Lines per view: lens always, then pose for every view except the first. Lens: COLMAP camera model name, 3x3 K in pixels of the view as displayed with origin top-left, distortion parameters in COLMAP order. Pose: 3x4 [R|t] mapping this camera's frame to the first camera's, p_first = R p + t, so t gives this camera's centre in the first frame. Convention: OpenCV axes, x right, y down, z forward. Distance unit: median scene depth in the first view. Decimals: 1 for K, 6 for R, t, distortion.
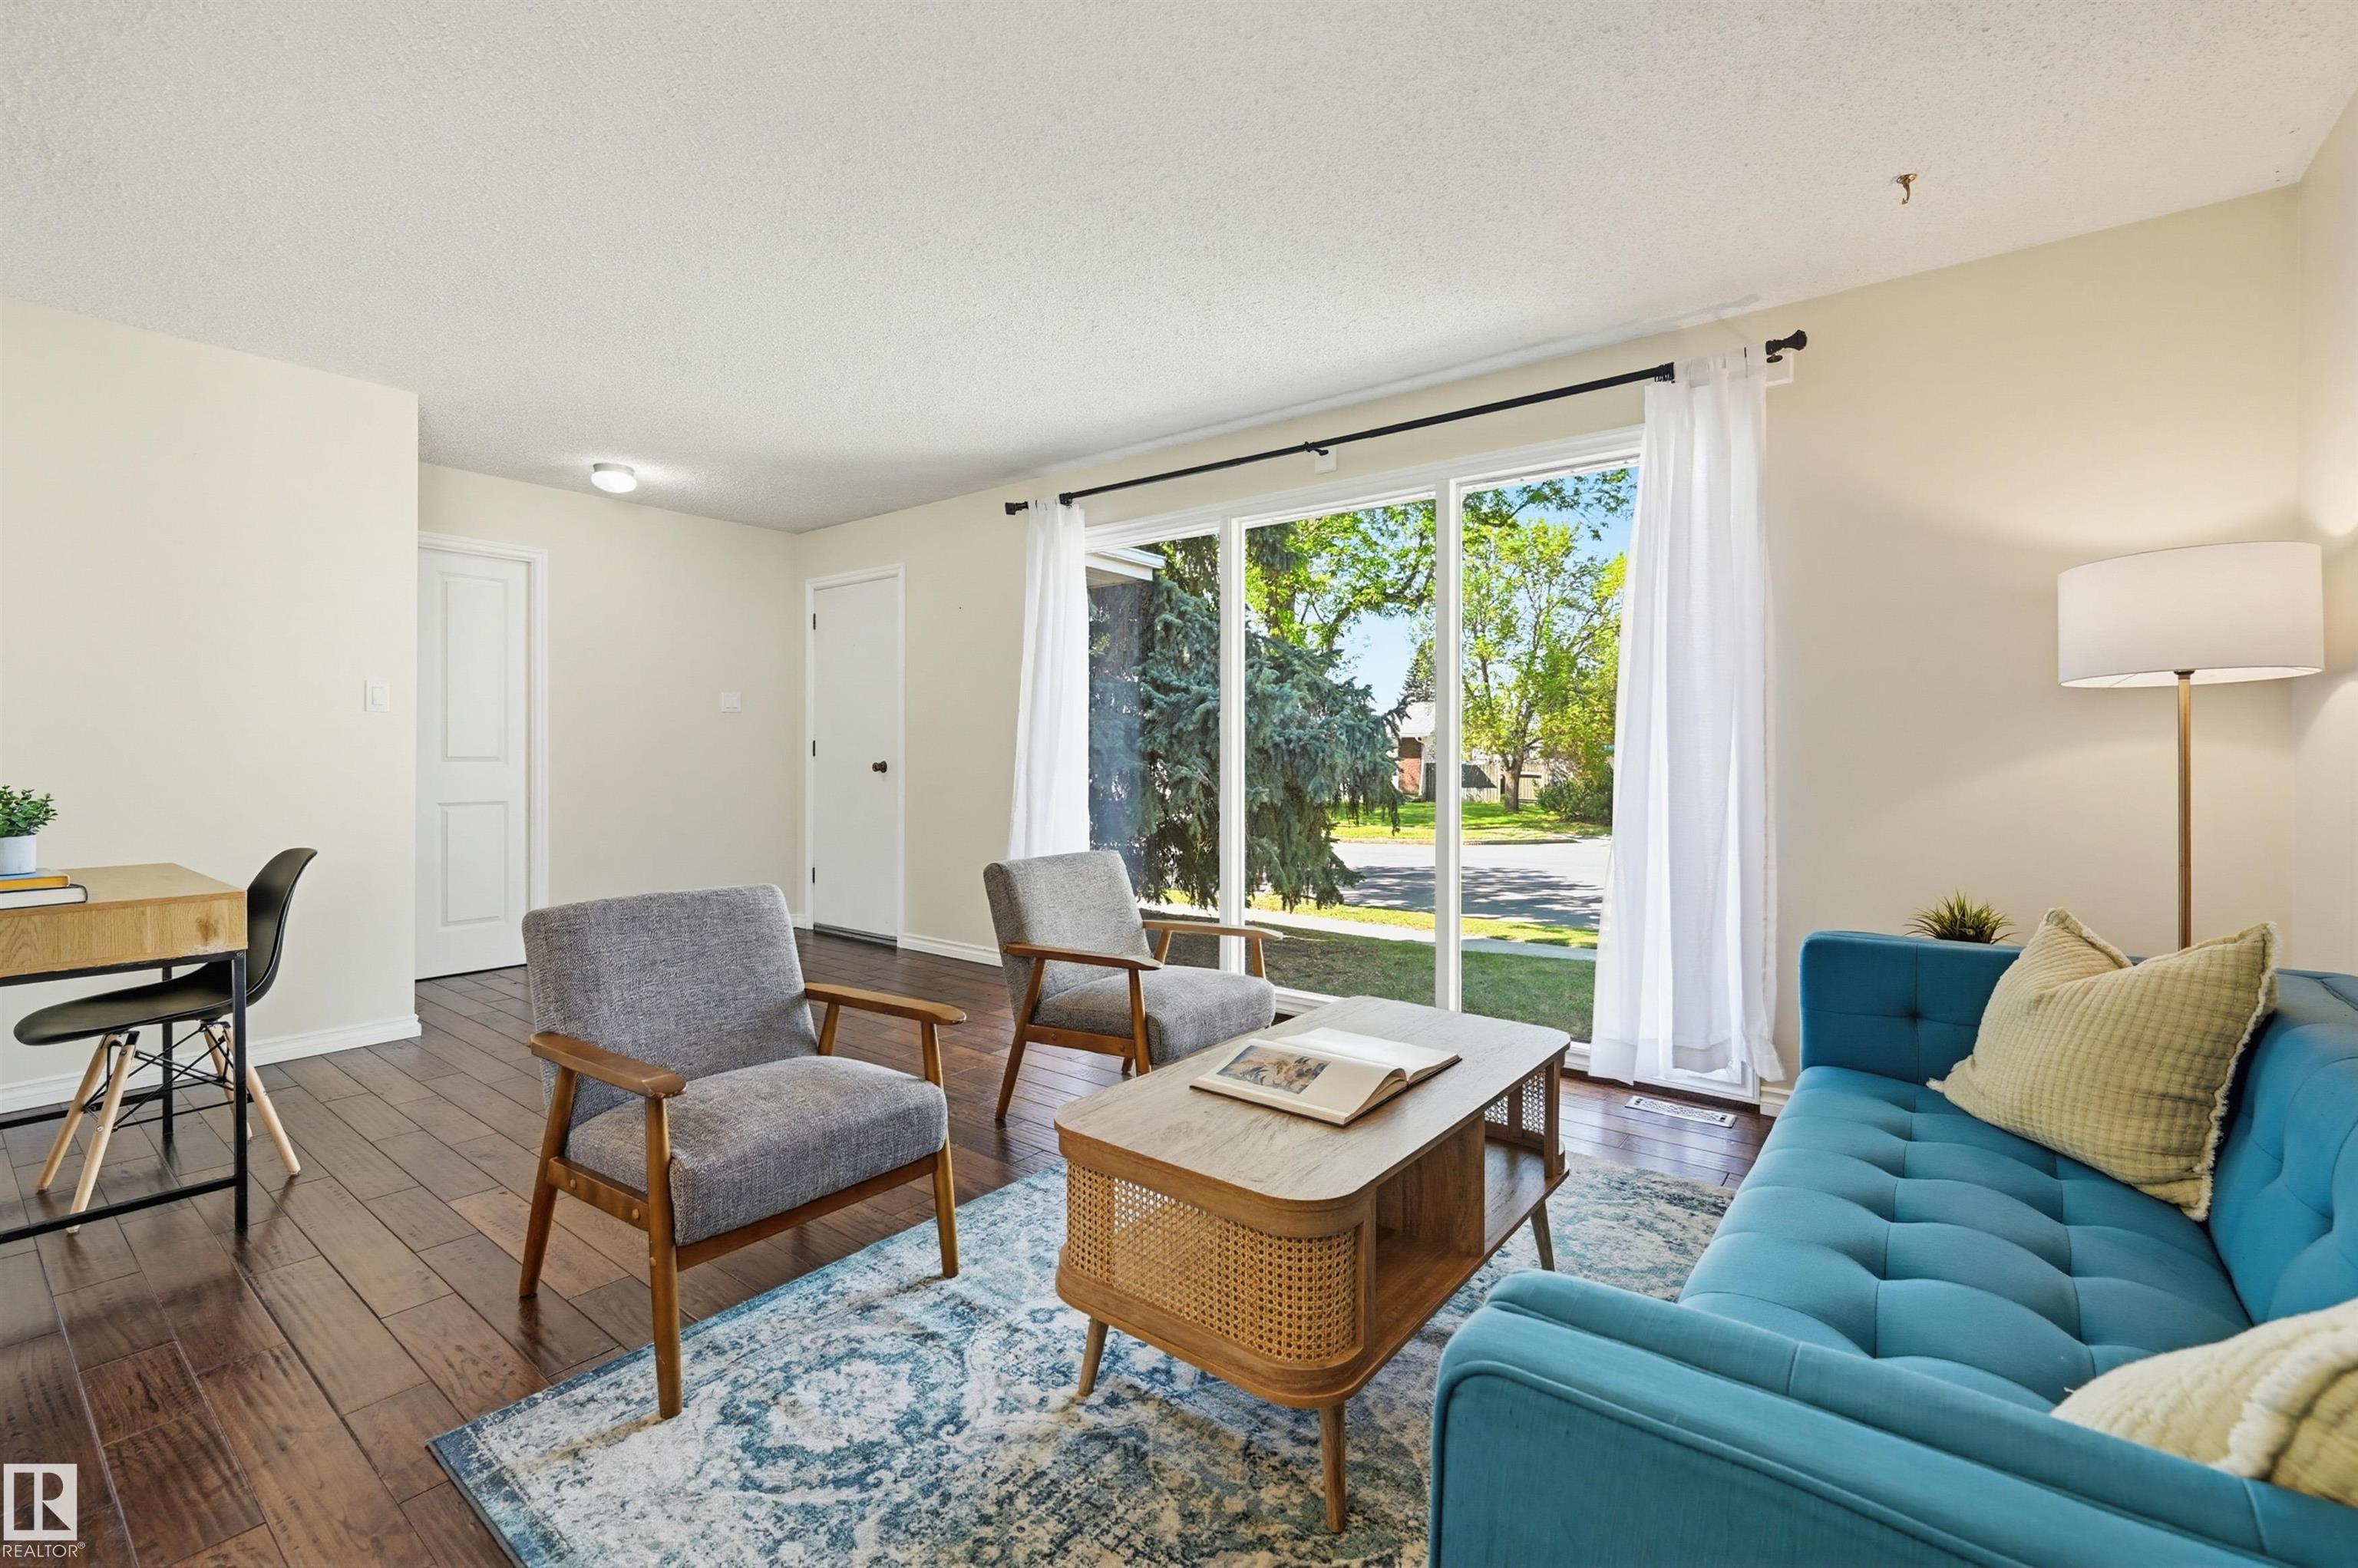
lens RADIAL K [[985.6, 0, 1164.2], [0, 985.6, 749.0], [0, 0, 1]] dist [-0.000694, -0.000081]
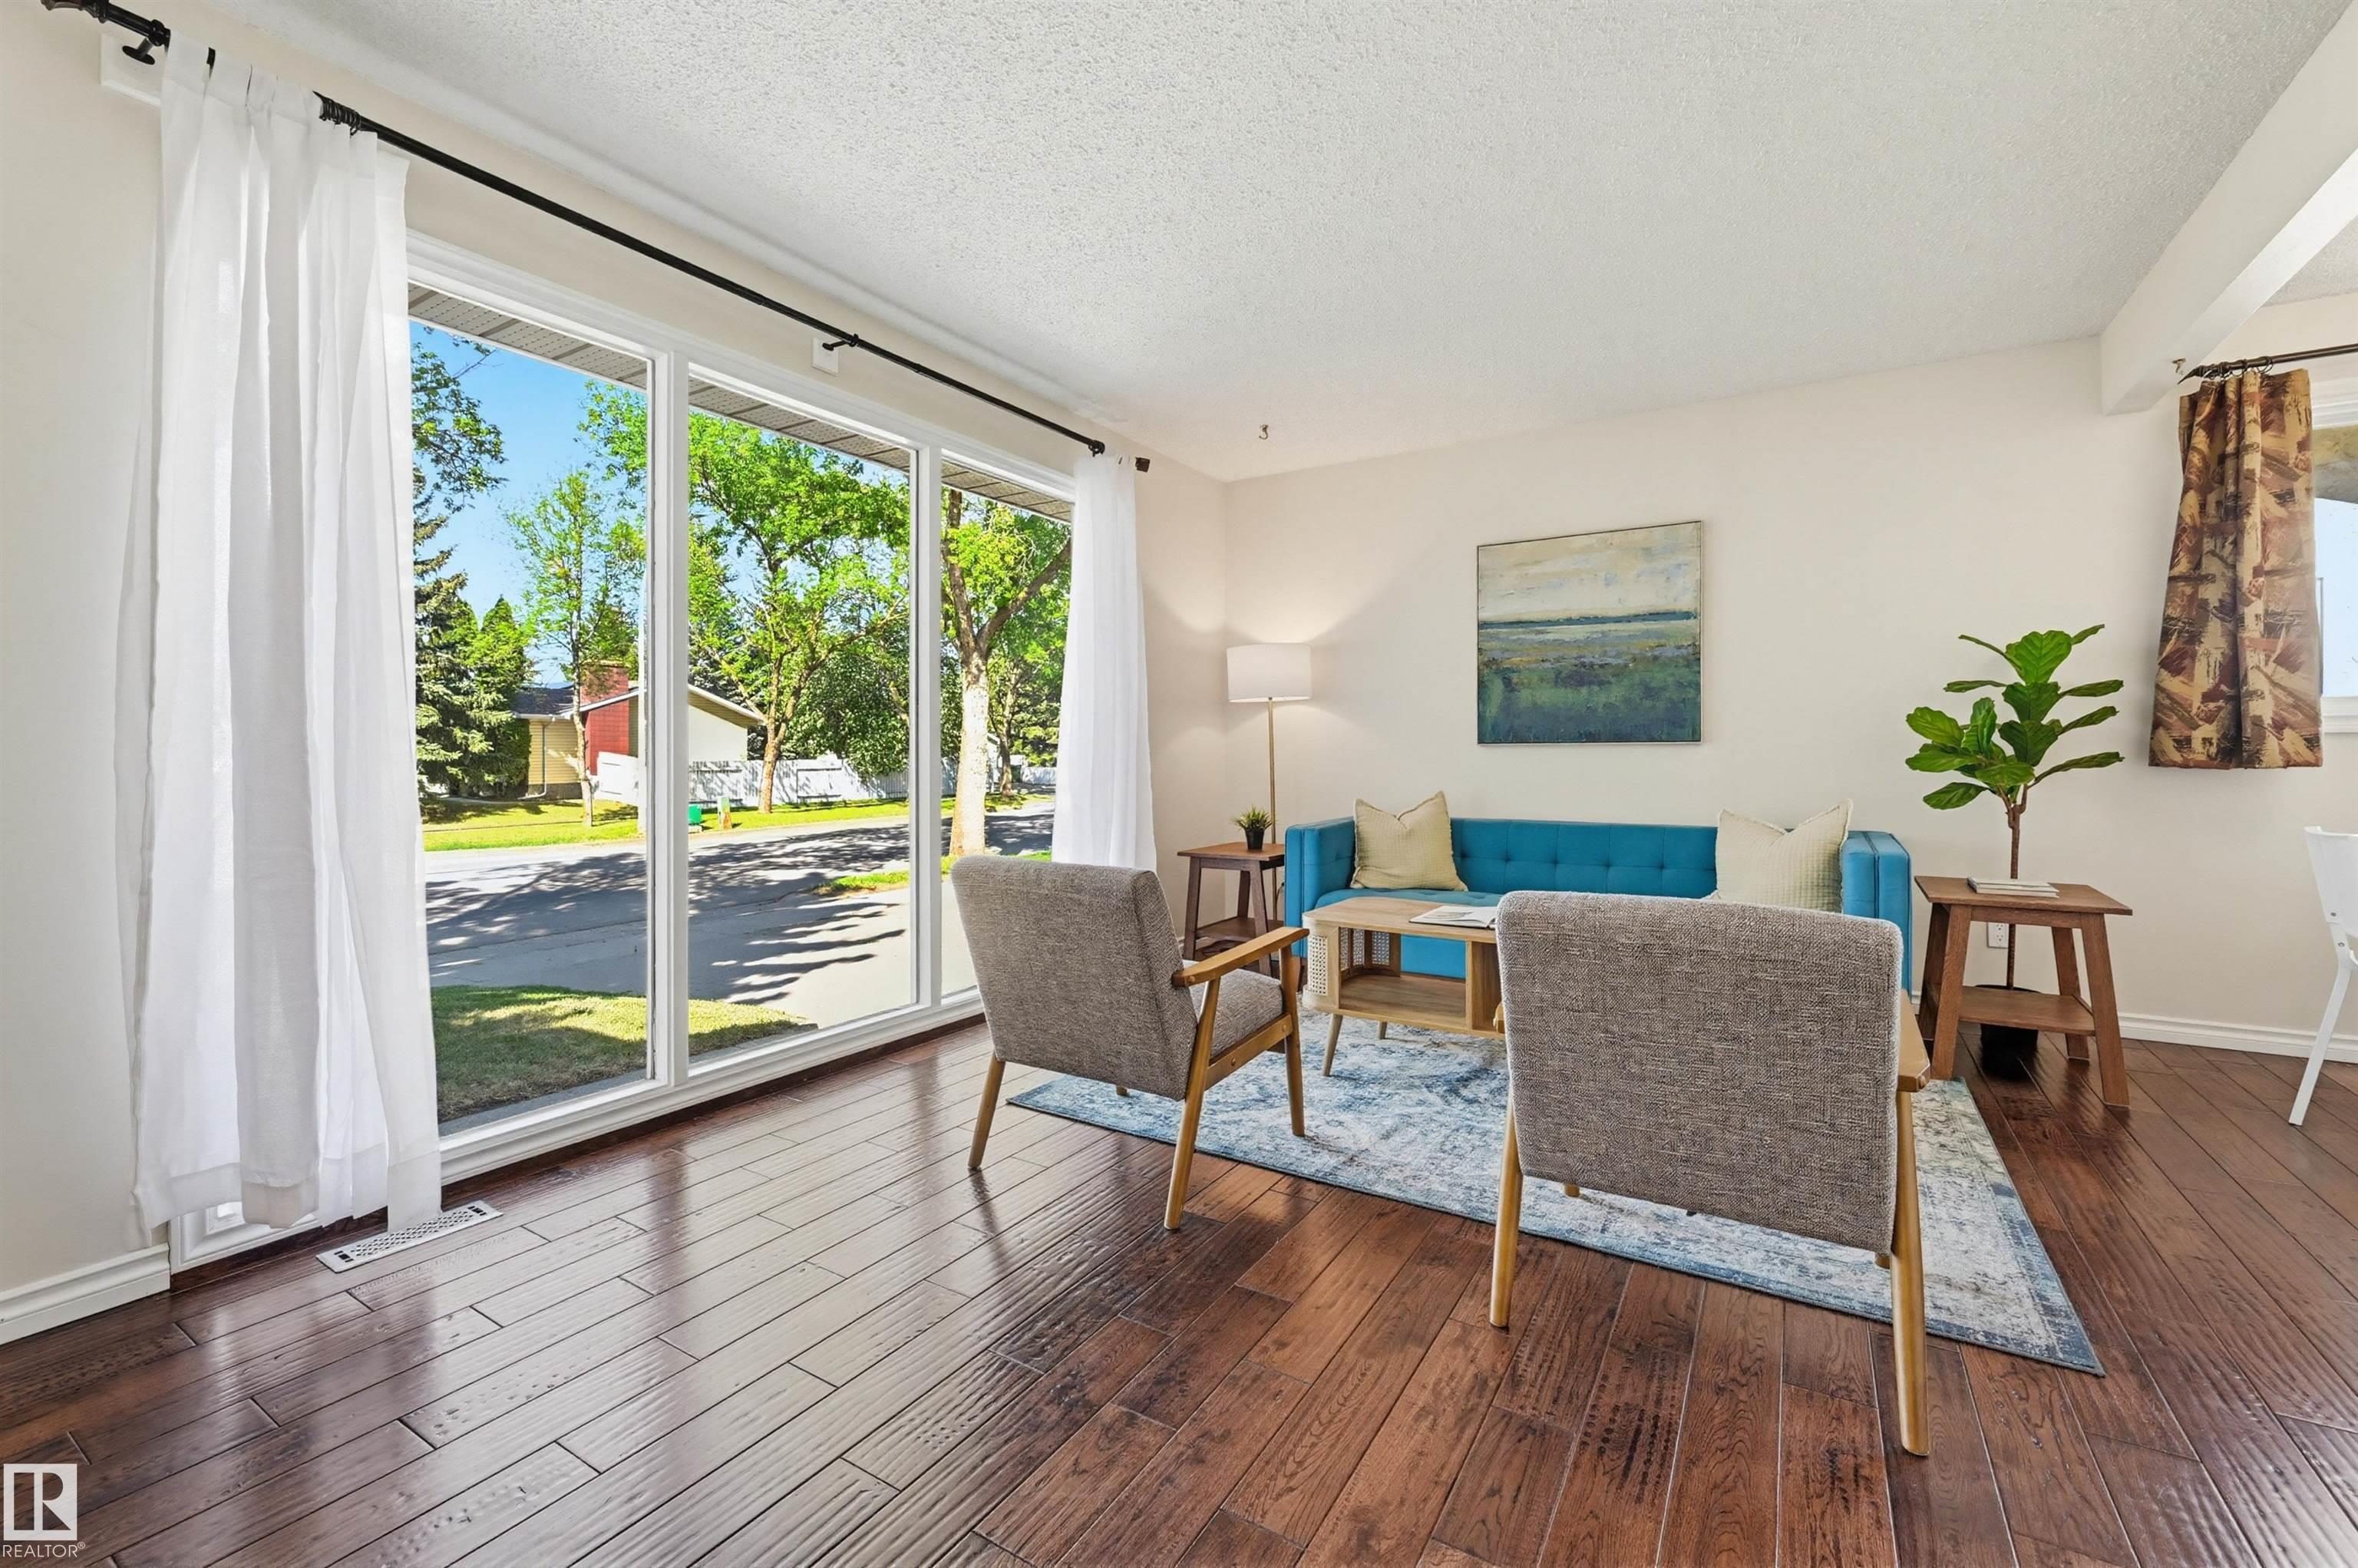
lens RADIAL K [[1000.3, 0, 1166.4], [0, 1000.3, 731.8], [0, 0, 1]] dist [0.001534, -0.000268]
pose [[-0.093536, 0.019910, 0.995417, -0.514623], [-0.004487, 0.999781, -0.020418, 0.020796], [-0.995606, -0.006377, -0.093426, 0.624637]]
